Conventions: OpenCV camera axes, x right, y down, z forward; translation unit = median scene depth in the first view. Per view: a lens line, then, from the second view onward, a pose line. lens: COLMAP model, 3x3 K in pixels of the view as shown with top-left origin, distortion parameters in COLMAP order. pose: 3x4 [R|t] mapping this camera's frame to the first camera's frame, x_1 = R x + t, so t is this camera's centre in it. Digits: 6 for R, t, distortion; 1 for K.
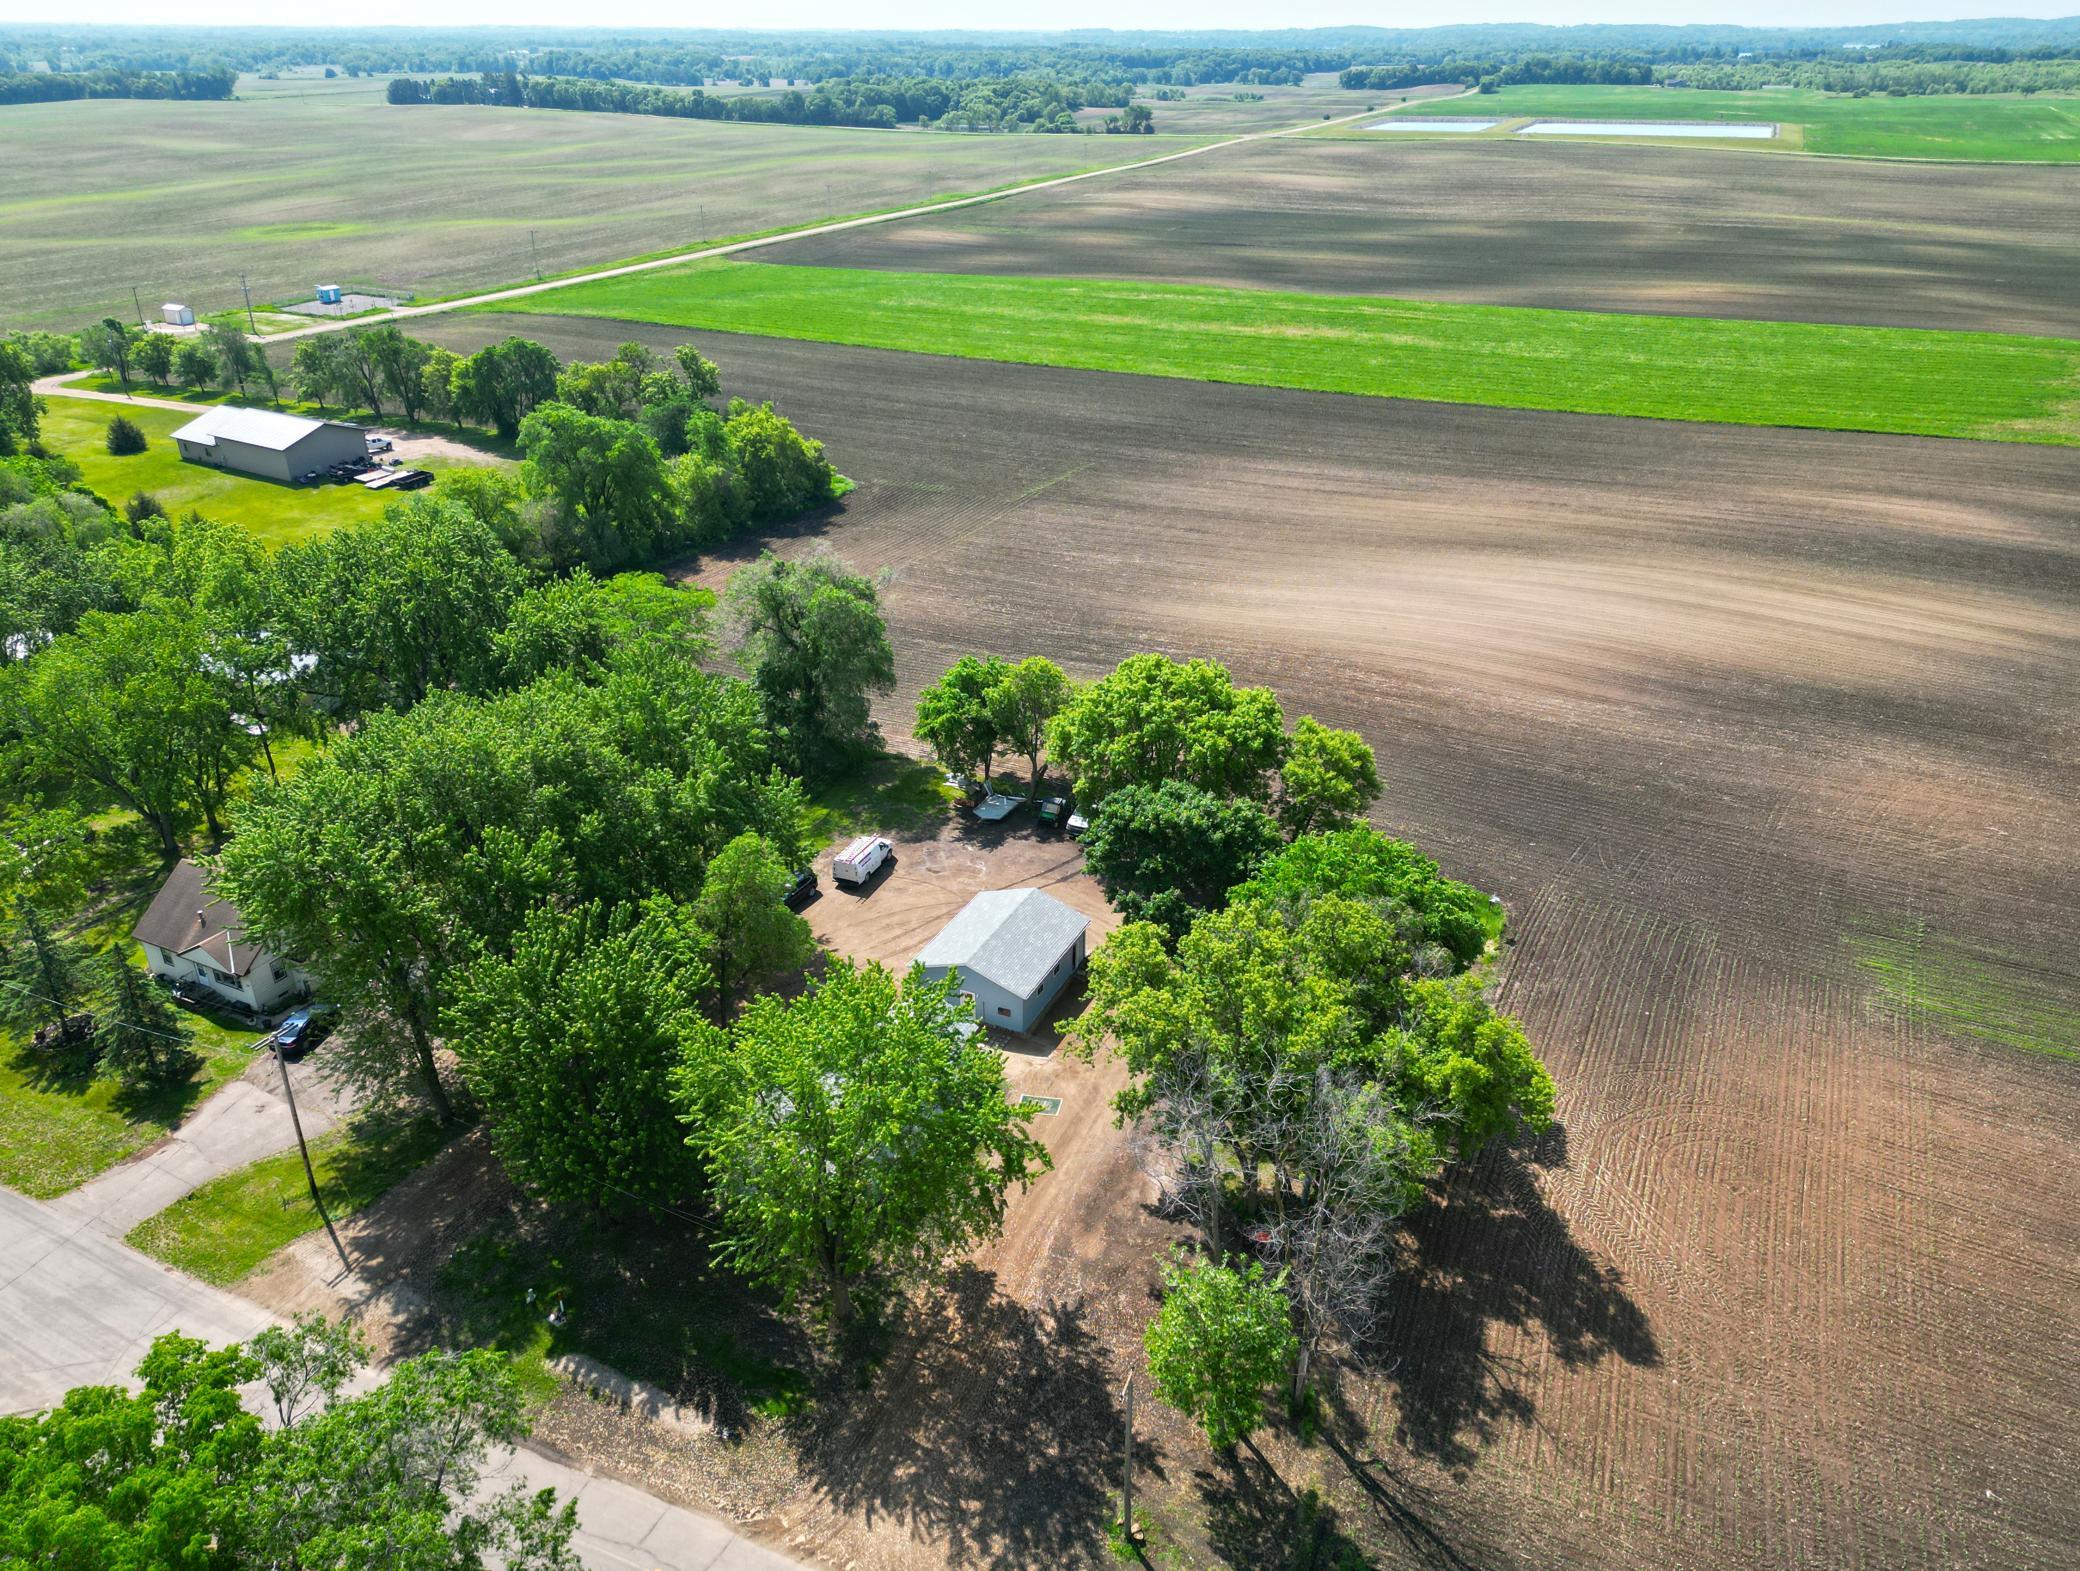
lens RADIAL K [[1503.3, 0, 1040.0], [0, 1503.3, 785.5], [0, 0, 1]] dist [0.041647, 0.000139]
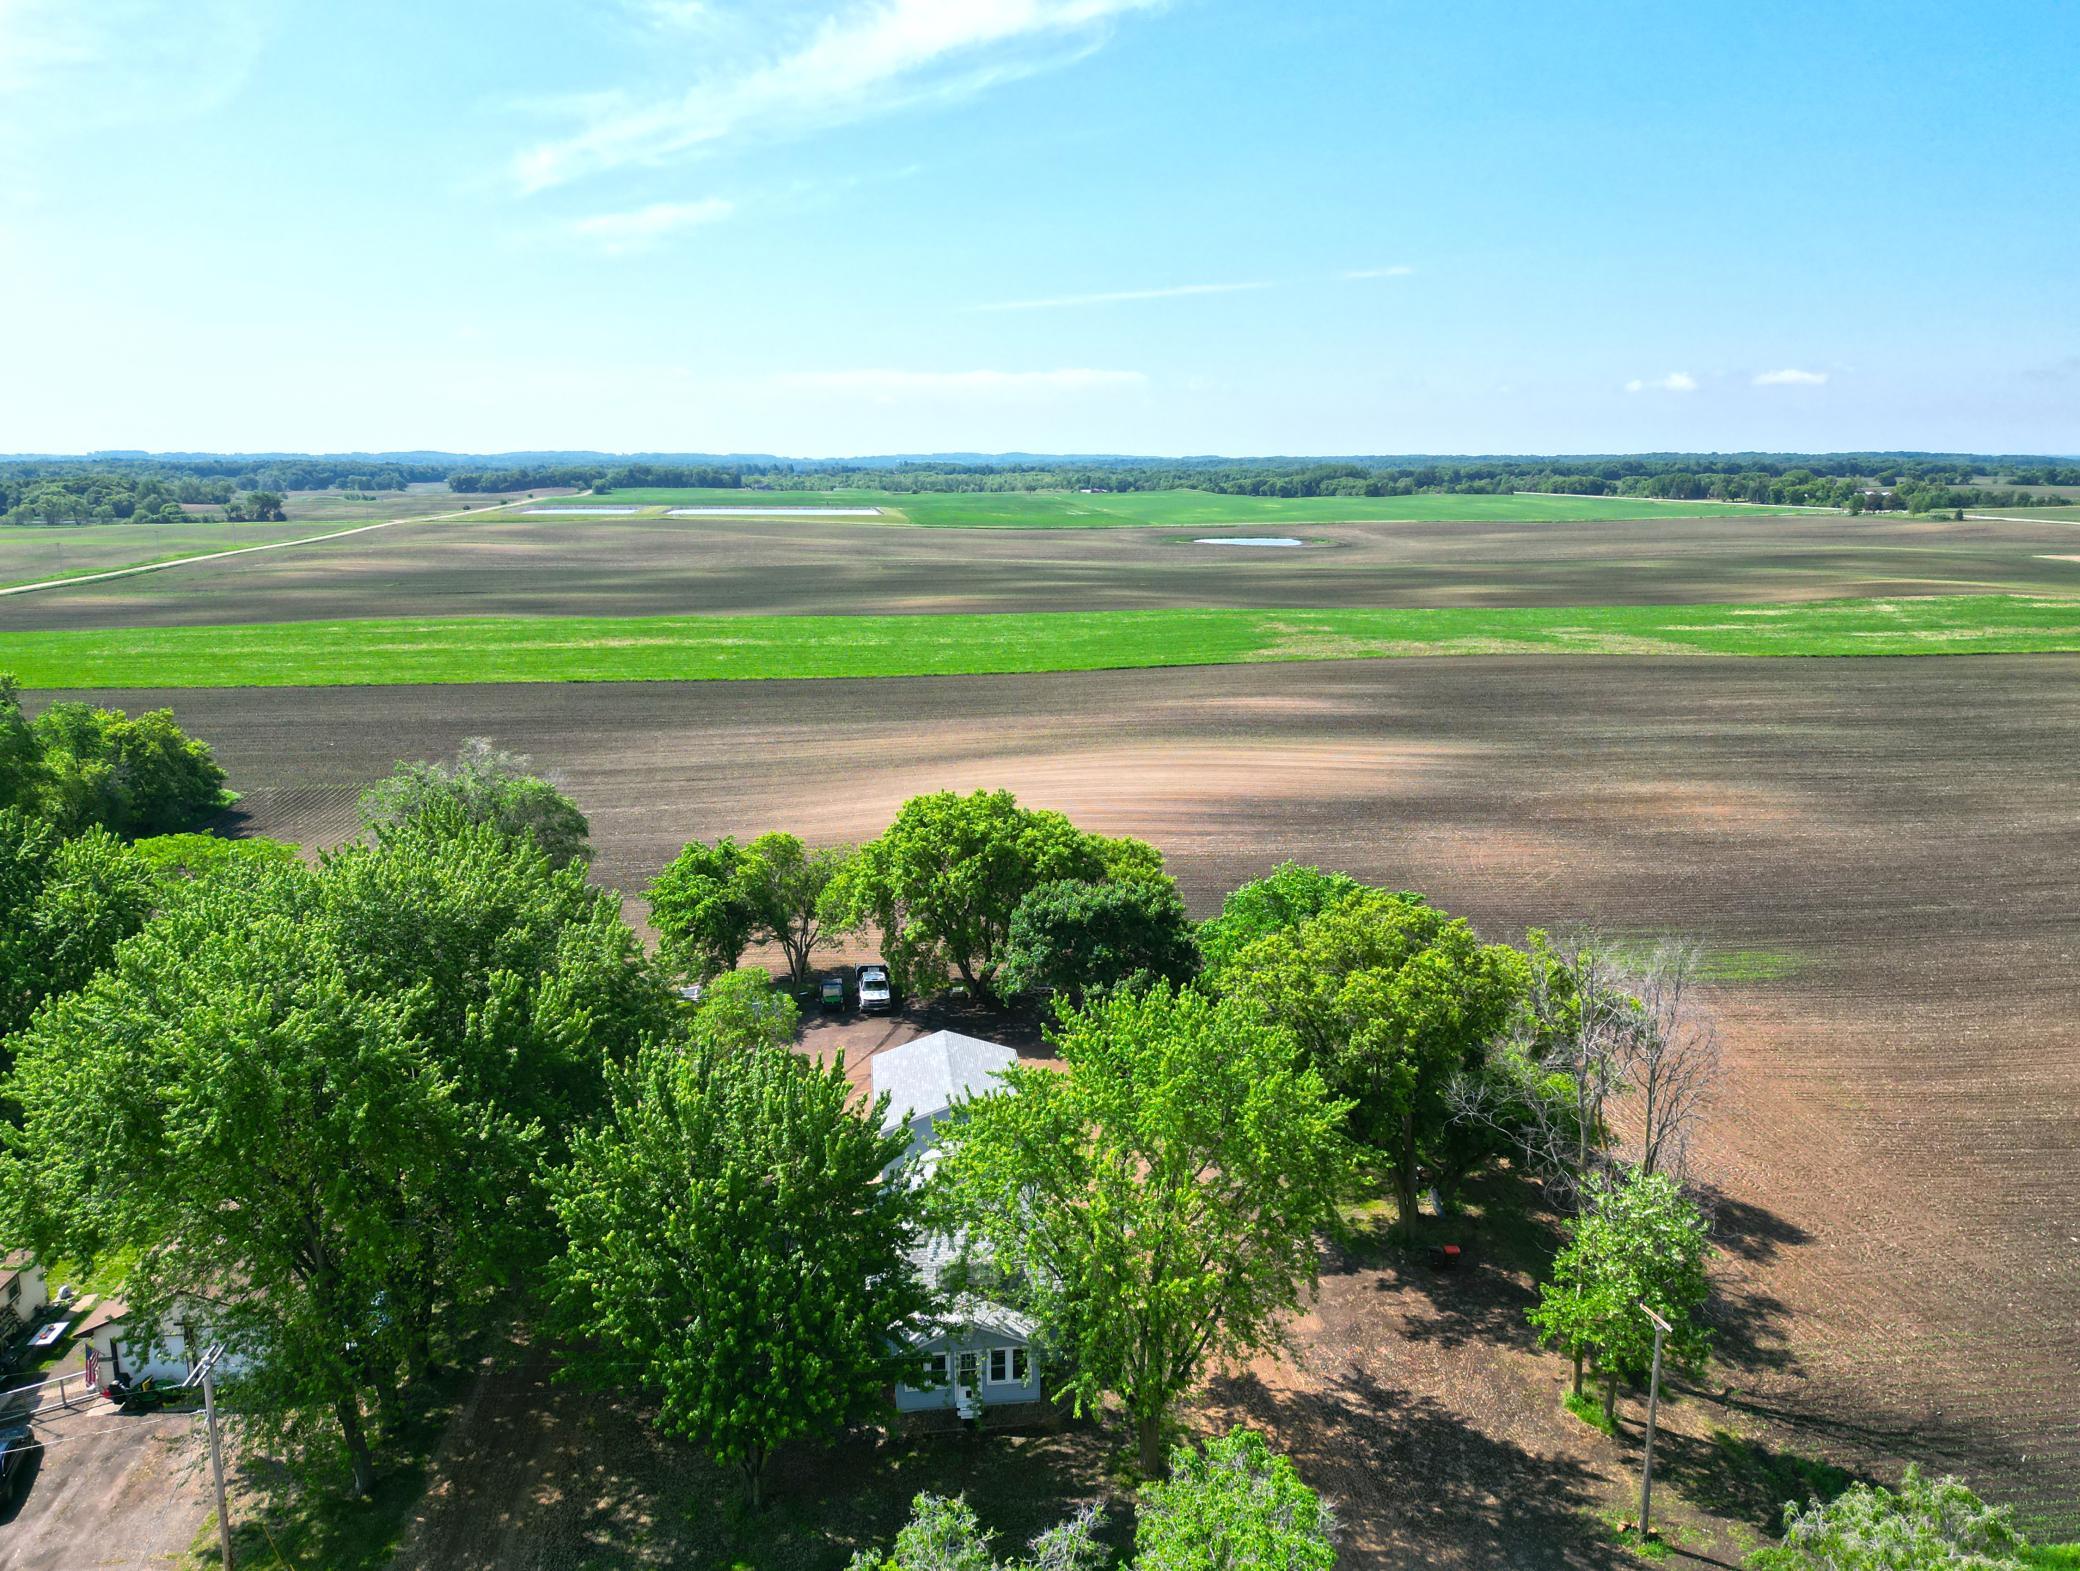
lens RADIAL K [[1502.9, 0, 1039.8], [0, 1502.9, 804.0], [0, 0, 1]] dist [0.080023, -0.076213]
pose [[0.846725, -0.122495, 0.517736, -0.374433], [0.240046, 0.956412, -0.166296, 0.096299], [-0.474799, 0.265088, 0.839223, 0.195711]]
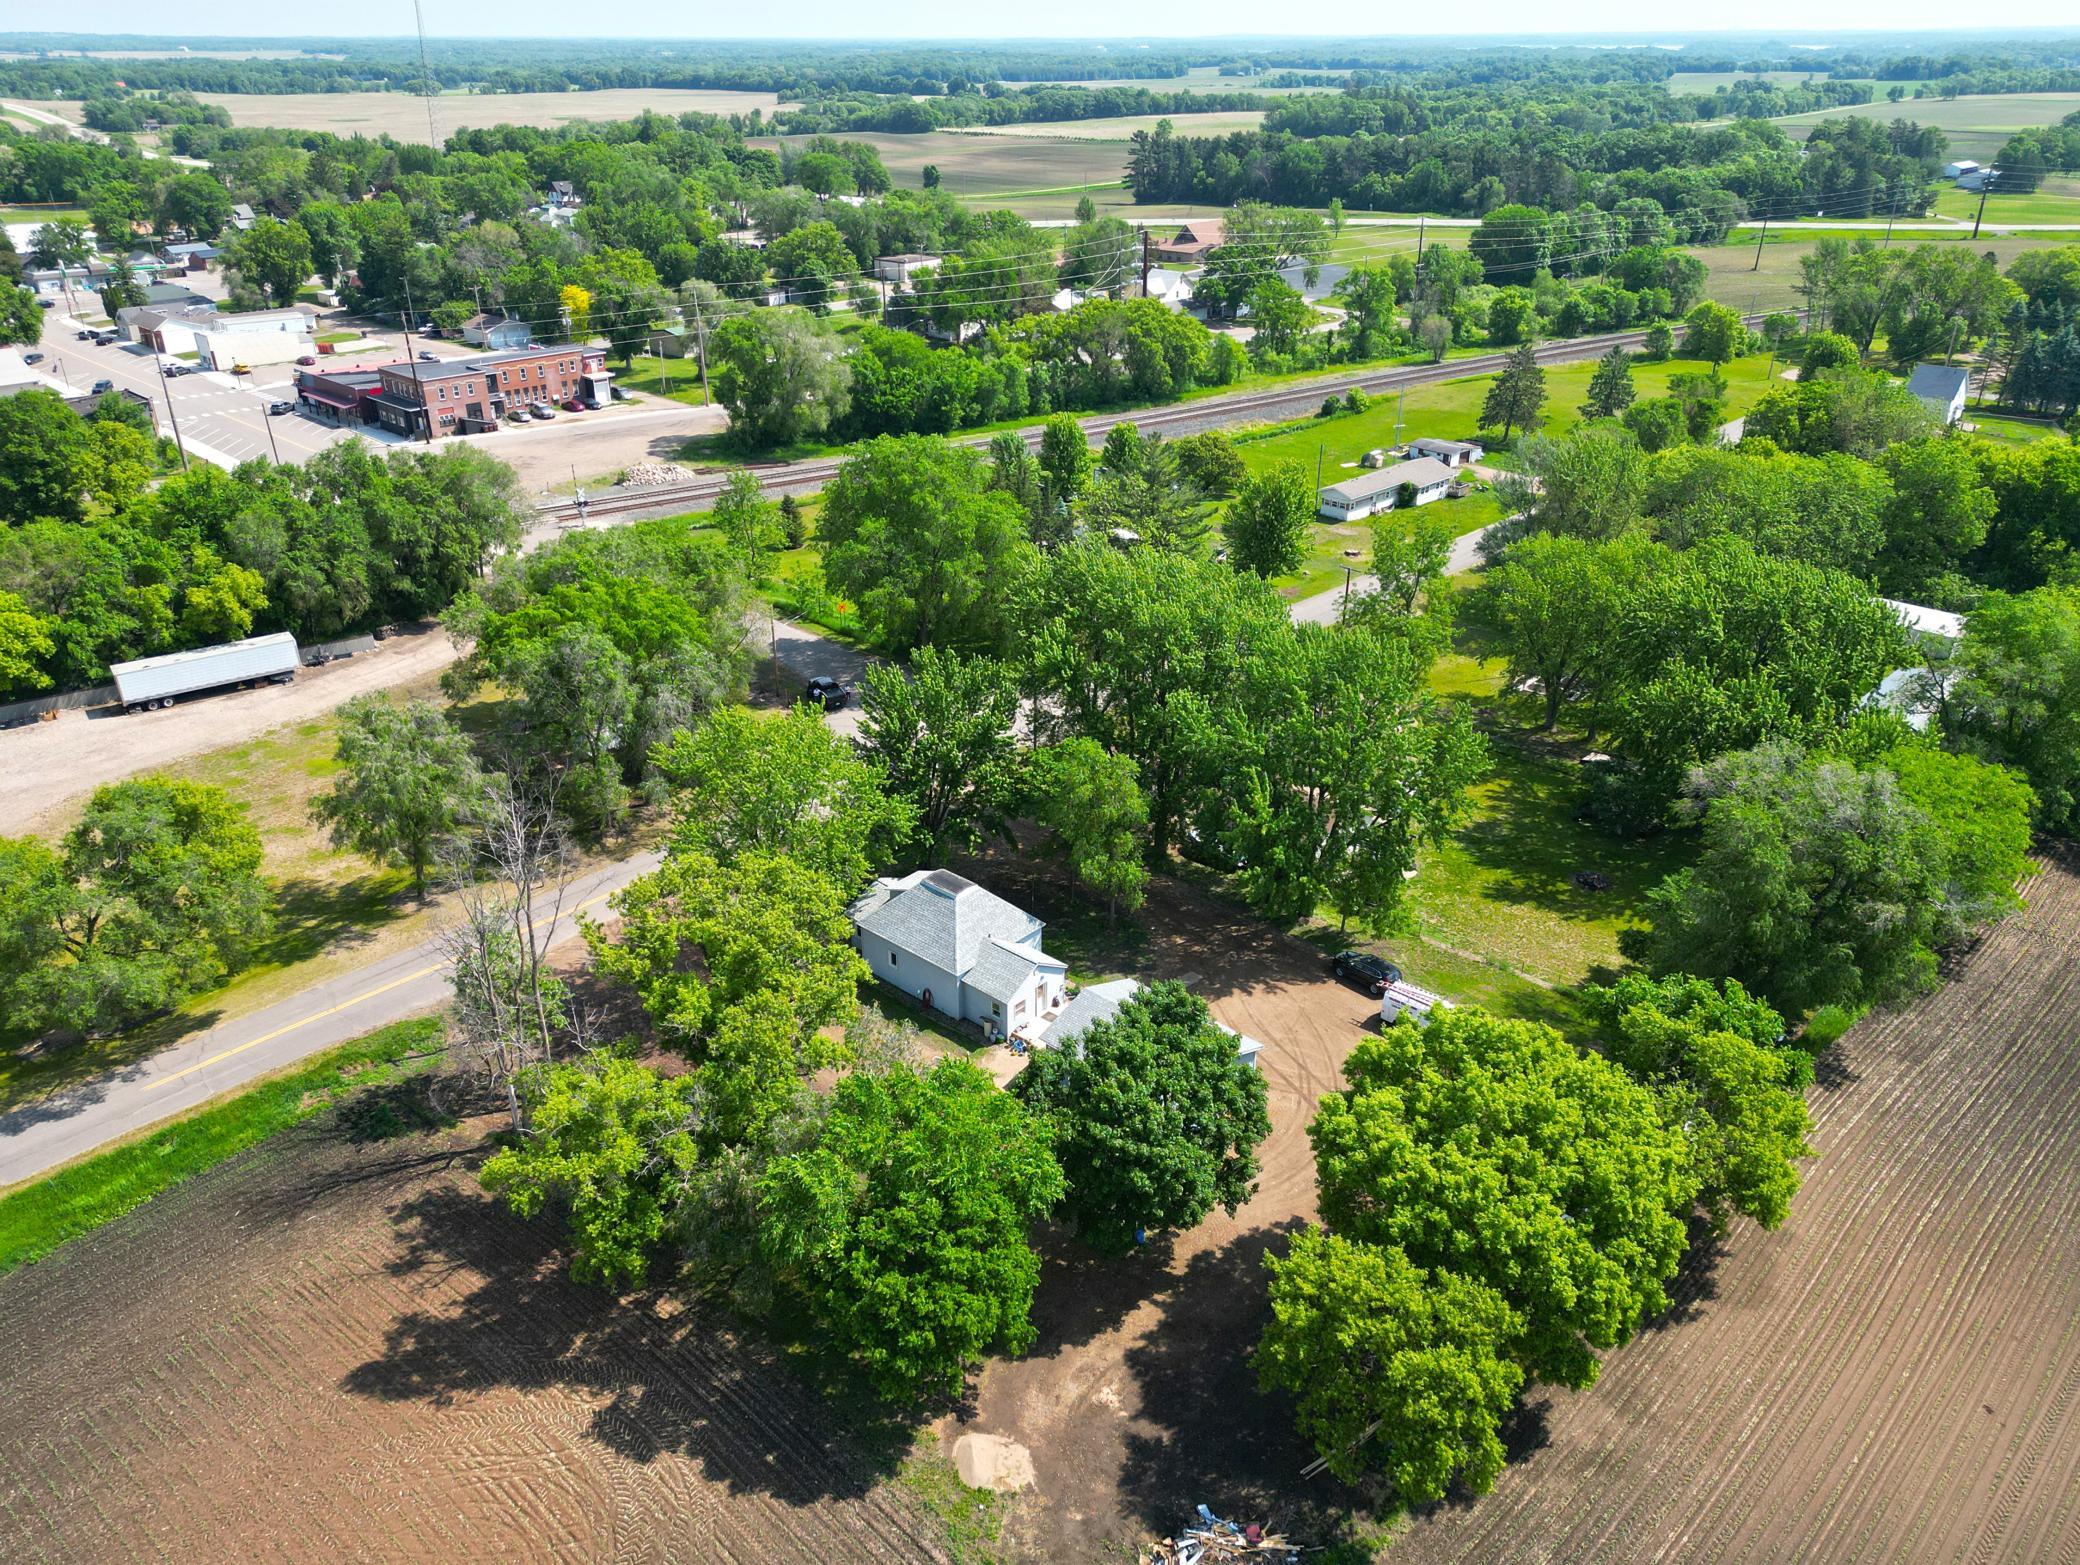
lens RADIAL K [[1501.1, 0, 1040.0], [0, 1501.1, 782.5], [0, 0, 1]] dist [0.079685, -0.076868]
pose [[-0.301741, 0.414758, -0.858445, 0.647282], [-0.427341, 0.746056, 0.510666, -0.408878], [0.852251, 0.520938, -0.047872, 0.832381]]
